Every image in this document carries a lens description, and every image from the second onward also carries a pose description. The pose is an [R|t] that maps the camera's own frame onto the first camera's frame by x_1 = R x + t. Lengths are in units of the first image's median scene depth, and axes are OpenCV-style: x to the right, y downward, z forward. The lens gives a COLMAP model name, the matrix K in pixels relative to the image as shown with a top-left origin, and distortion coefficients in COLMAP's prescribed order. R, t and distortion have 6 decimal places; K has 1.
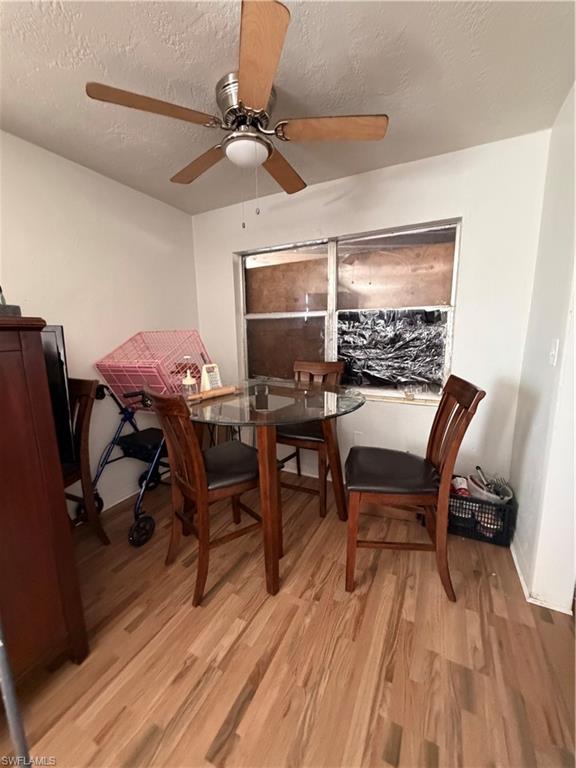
lens RADIAL K [[308.7, 0, 288.0], [0, 308.7, 384.0], [0, 0, 1]] dist [0.000199, 0.000025]
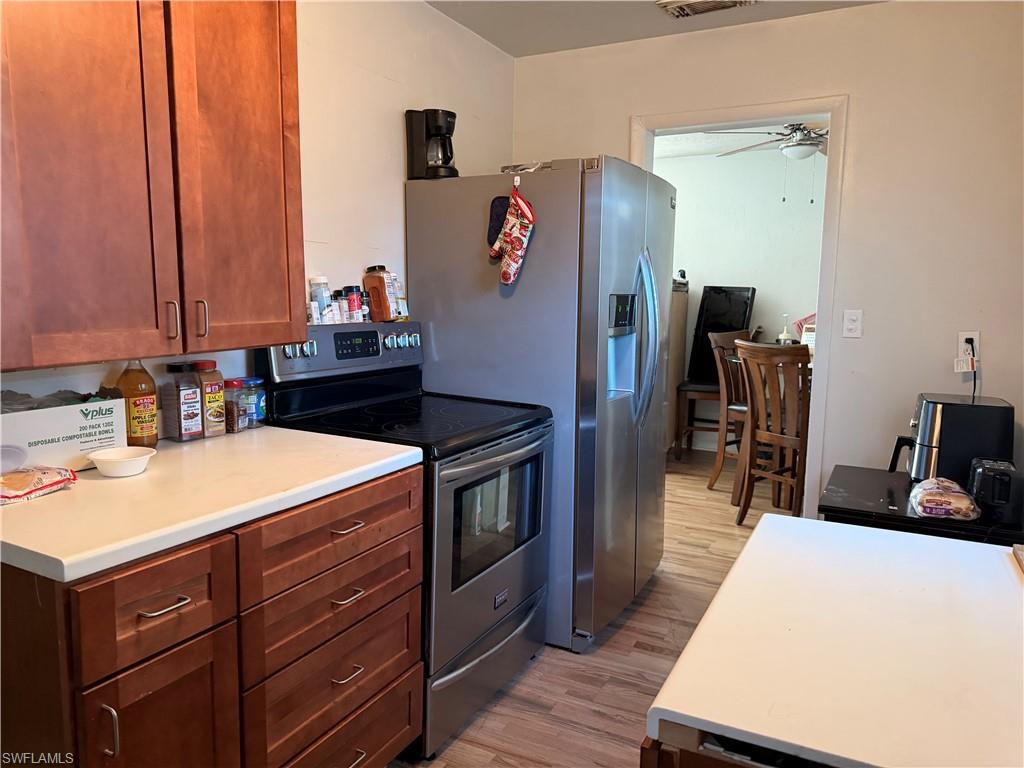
lens RADIAL K [[714.4, 0, 512.0], [0, 714.4, 384.0], [0, 0, 1]] dist [-0.003574, -0.001305]
pose [[-0.016528, 0.147083, -0.988986, 3.114664], [-0.179205, 0.972669, 0.147651, -0.068107], [0.983673, 0.179671, 0.010282, 0.001192]]
